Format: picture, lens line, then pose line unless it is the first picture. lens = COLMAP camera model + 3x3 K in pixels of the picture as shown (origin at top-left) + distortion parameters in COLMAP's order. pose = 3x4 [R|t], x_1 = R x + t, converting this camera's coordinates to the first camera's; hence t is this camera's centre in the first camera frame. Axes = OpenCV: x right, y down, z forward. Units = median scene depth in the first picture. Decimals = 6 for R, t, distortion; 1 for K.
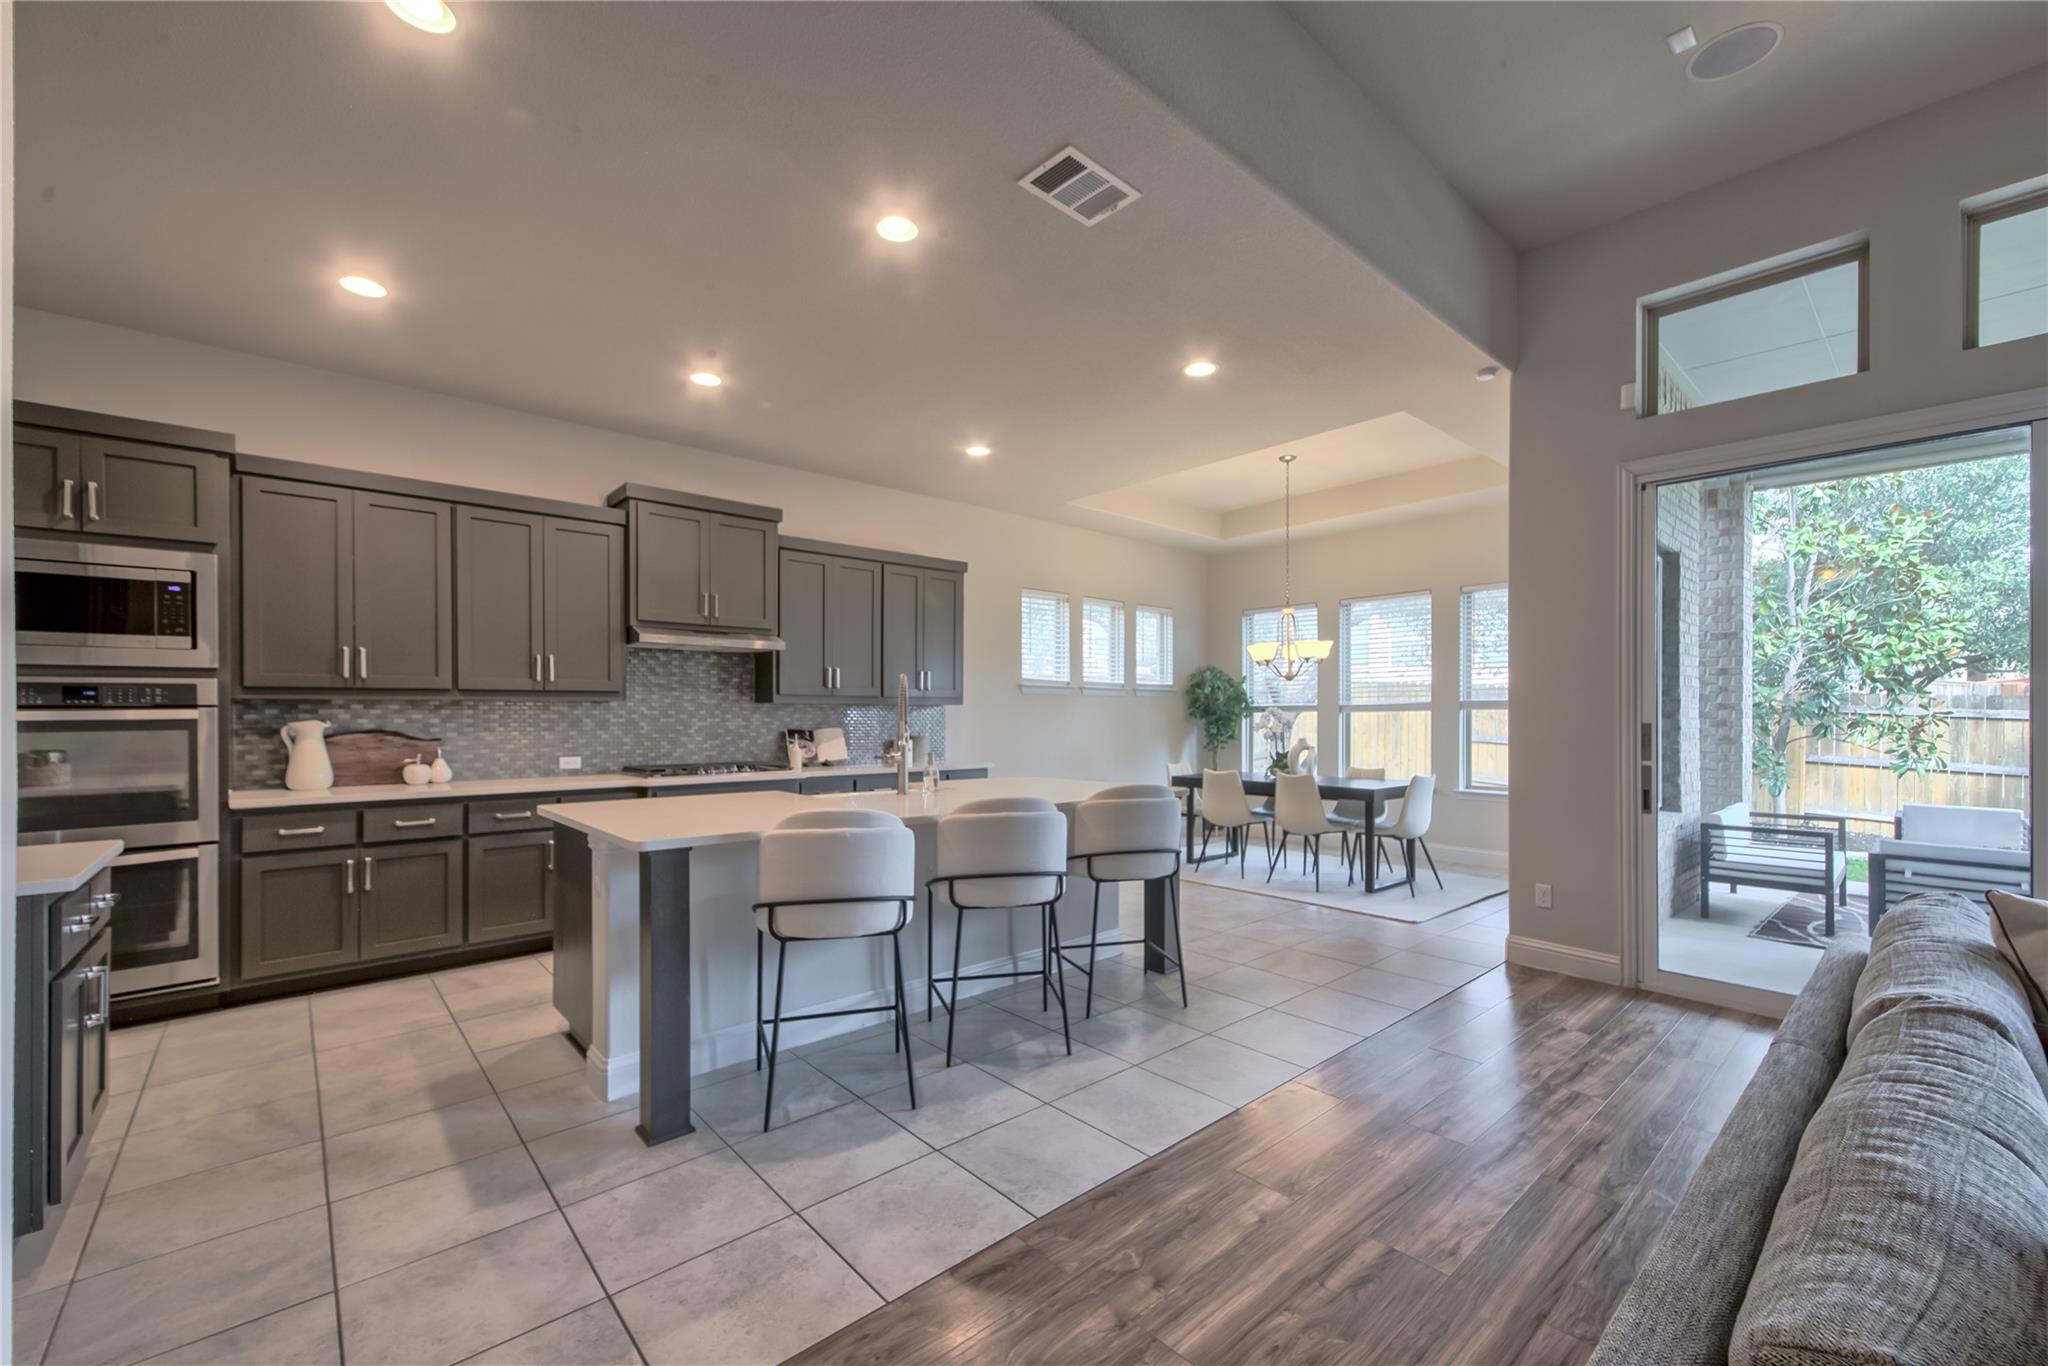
lens RADIAL K [[838.6, 0, 1027.3], [0, 838.6, 718.1], [0, 0, 1]] dist [0.008660, 0.000459]
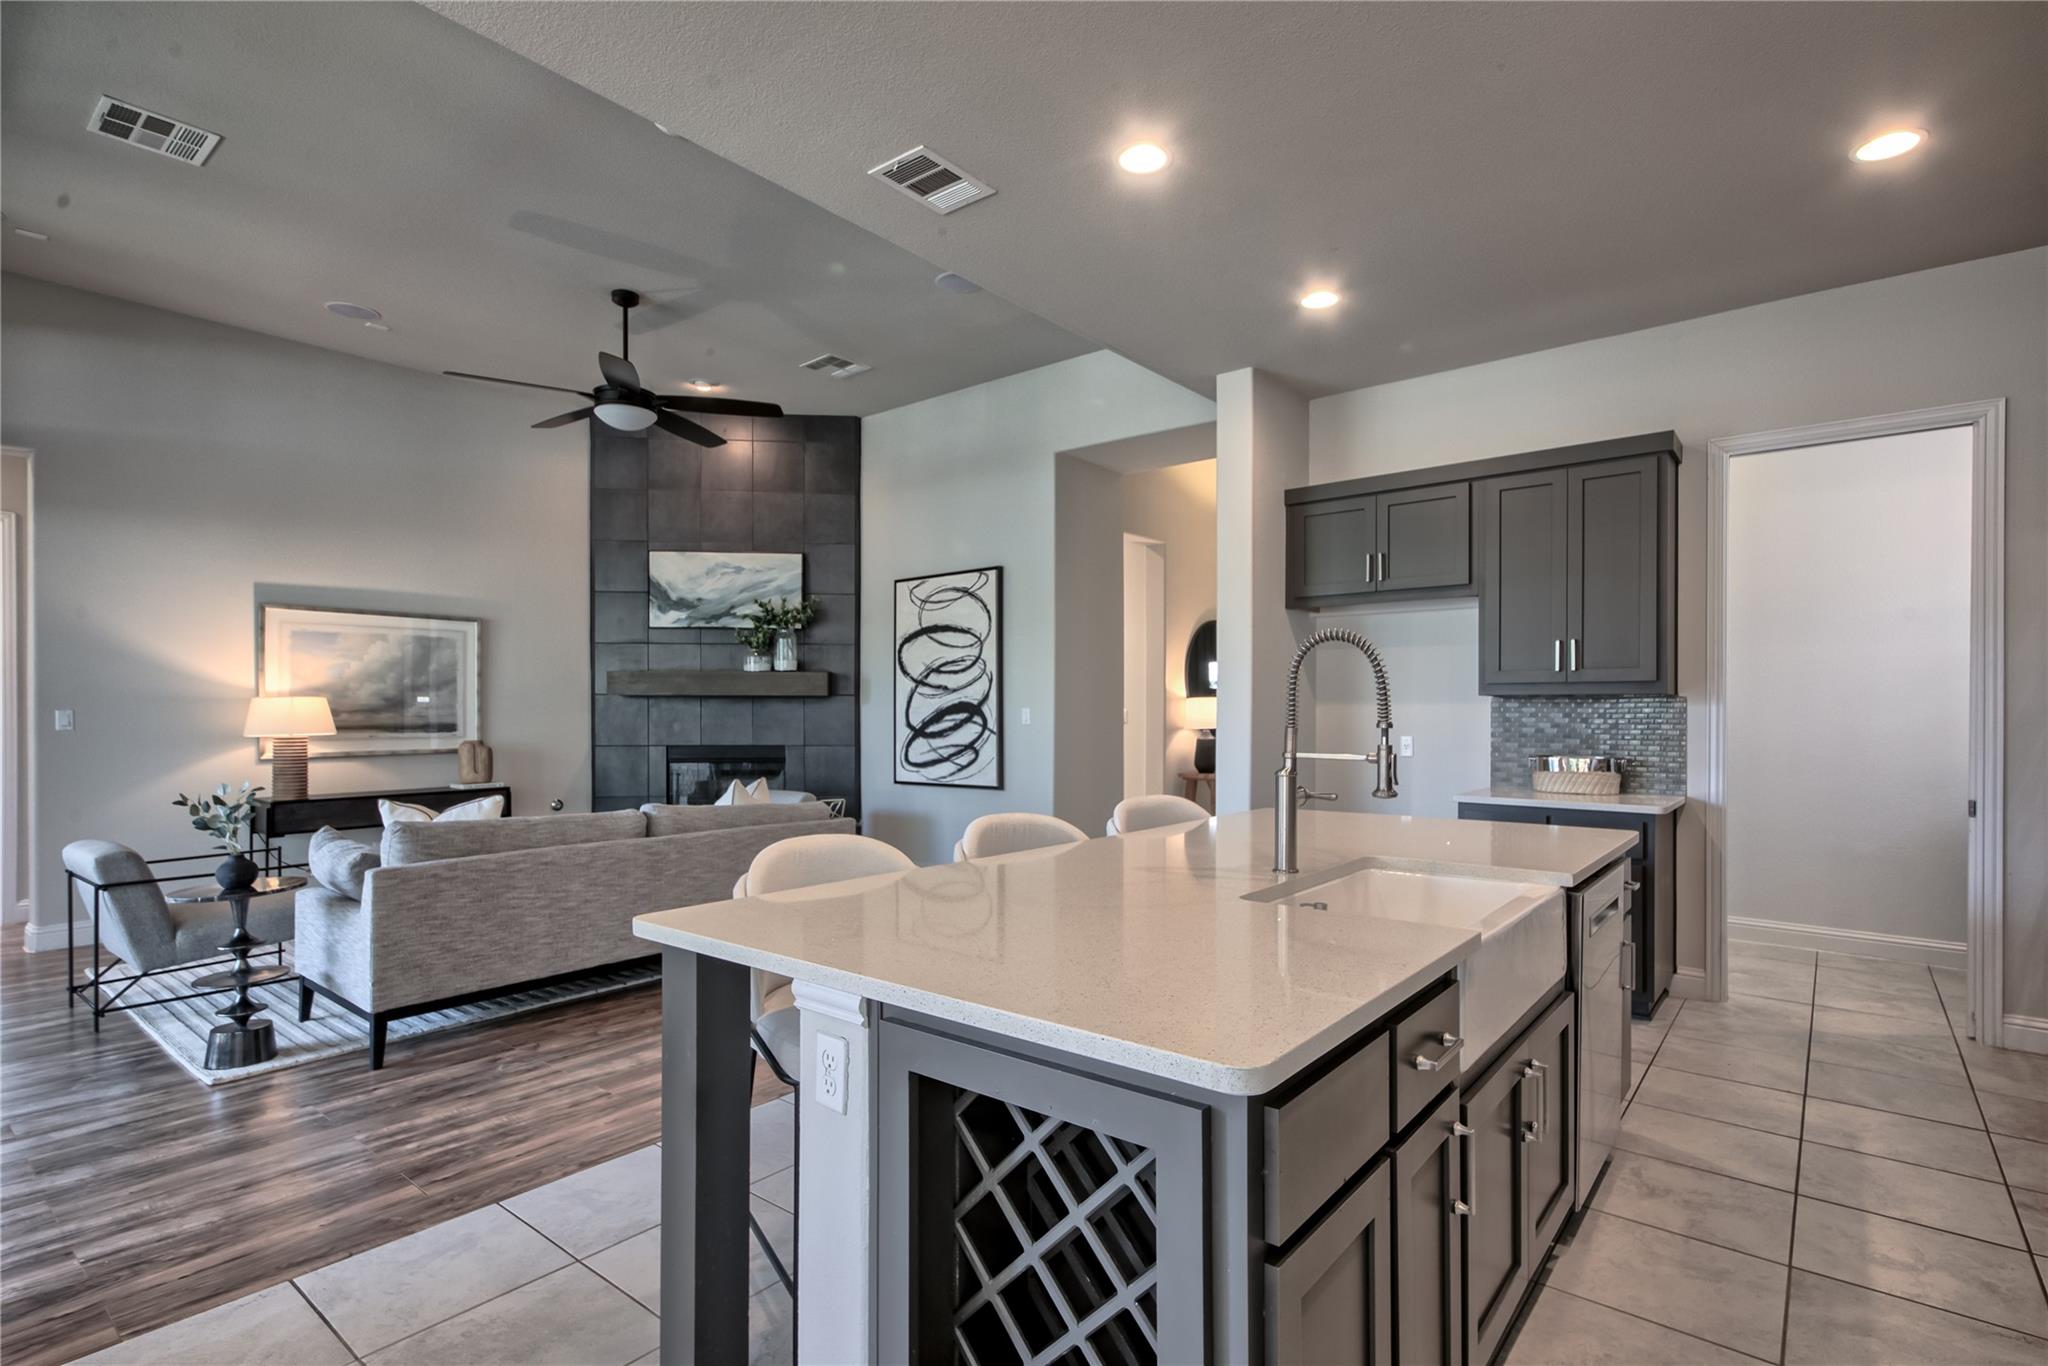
lens RADIAL K [[982.2, 0, 1034.3], [0, 982.2, 712.5], [0, 0, 1]] dist [0.011889, 0.002388]
pose [[-0.988306, 0.000987, -0.152479, 0.059389], [-0.000367, 0.999961, 0.008852, -0.006889], [0.152482, 0.008805, -0.988267, 1.059548]]
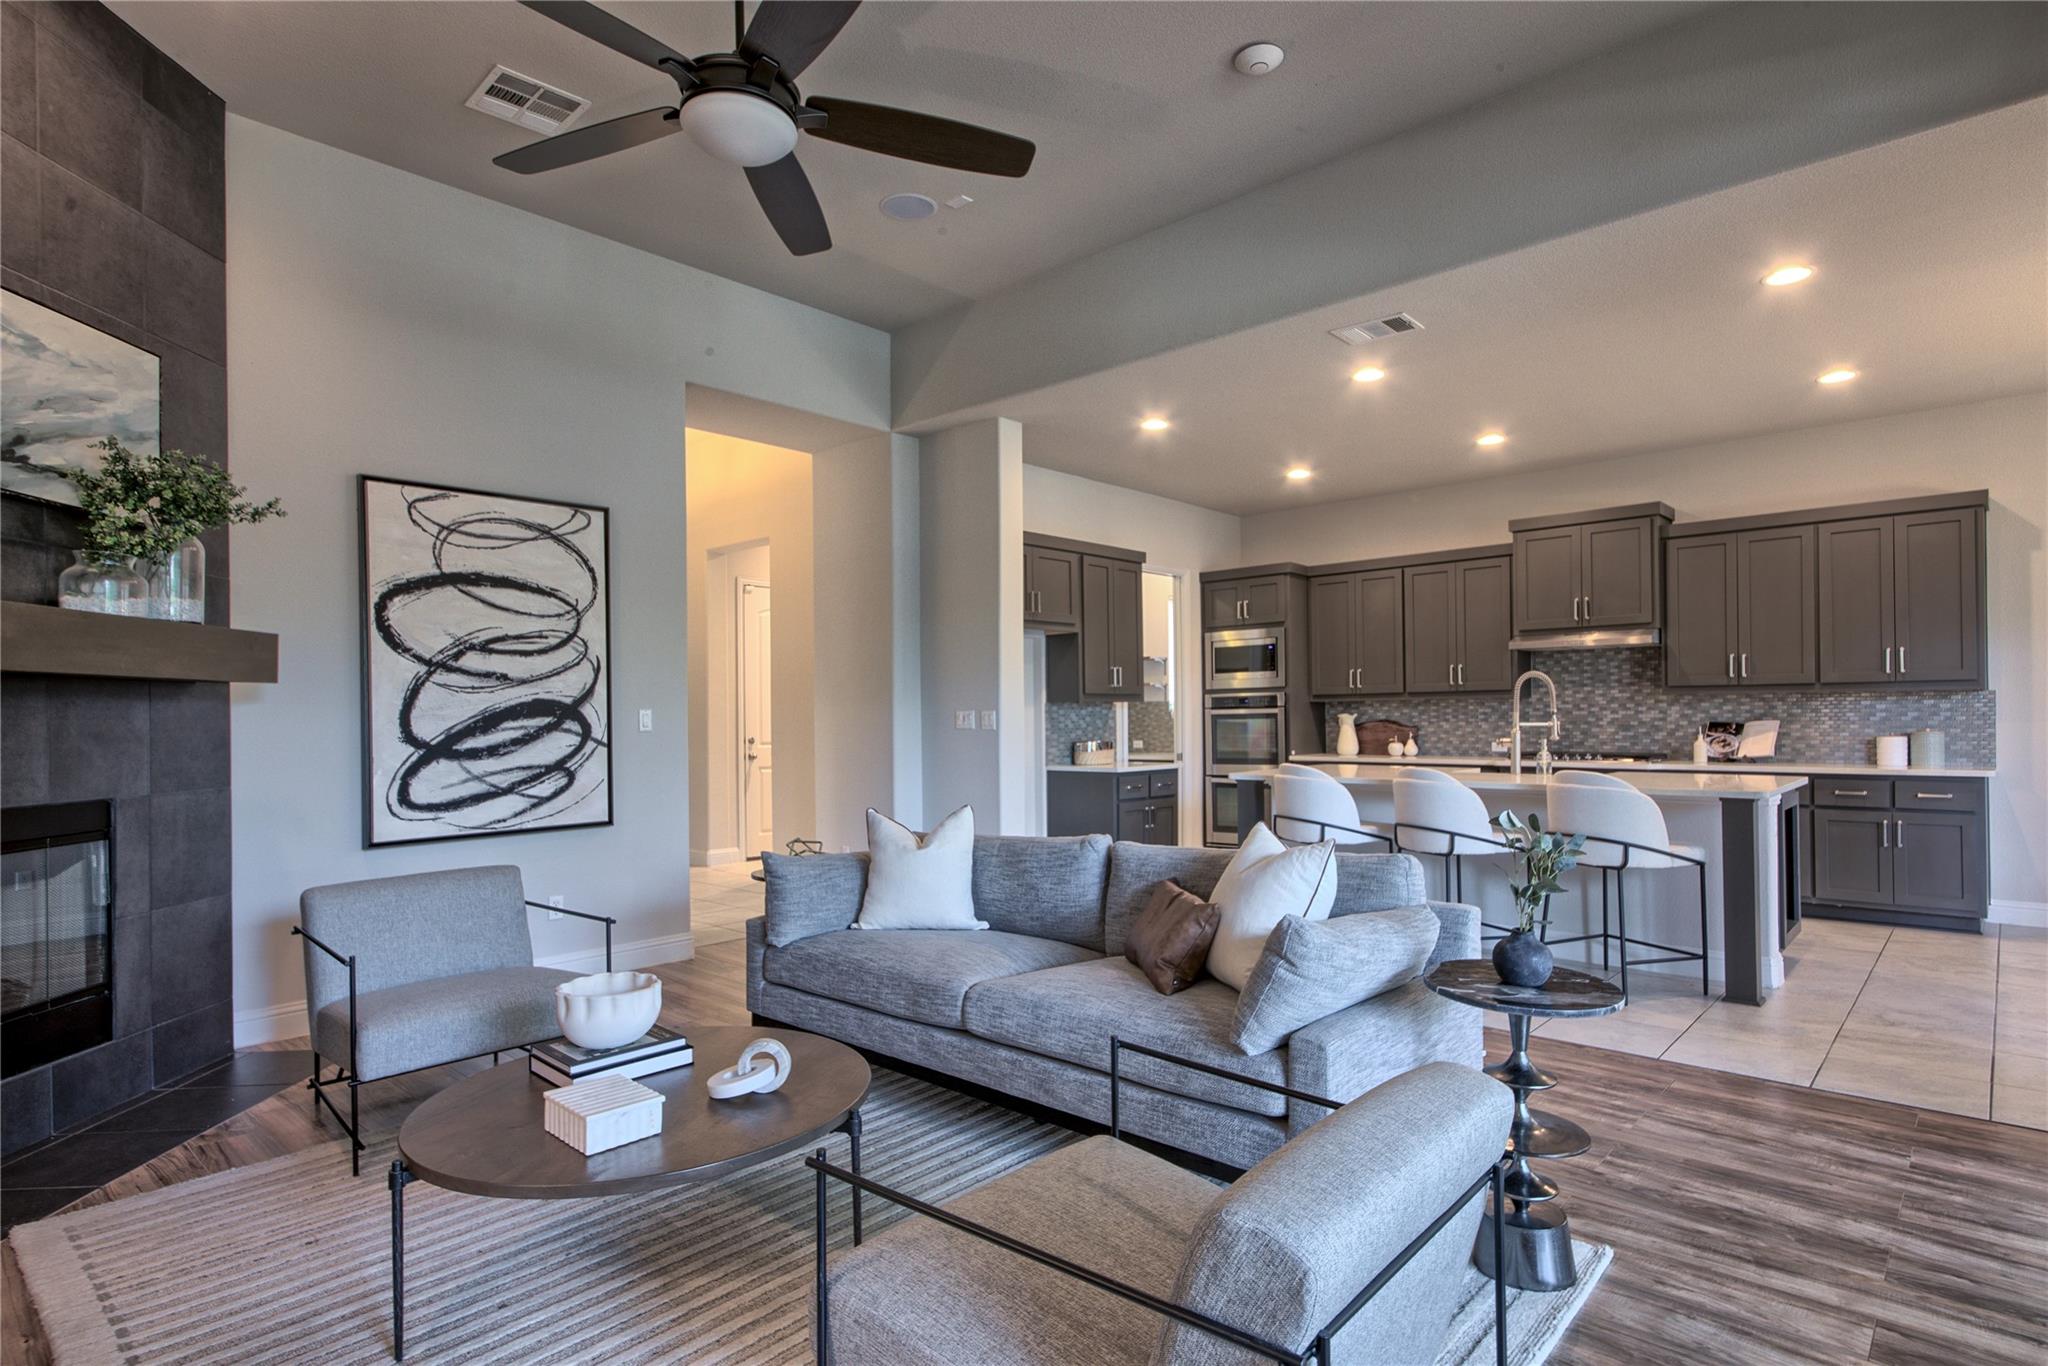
lens RADIAL K [[1056.7, 0, 1019.5], [0, 1056.7, 718.0], [0, 0, 1]] dist [0.009067, 0.000185]
pose [[0.083366, -0.000174, -0.996519, 0.861720], [0.003131, 0.999995, 0.000087, 0.006533], [0.996514, -0.003127, 0.083366, 0.125274]]
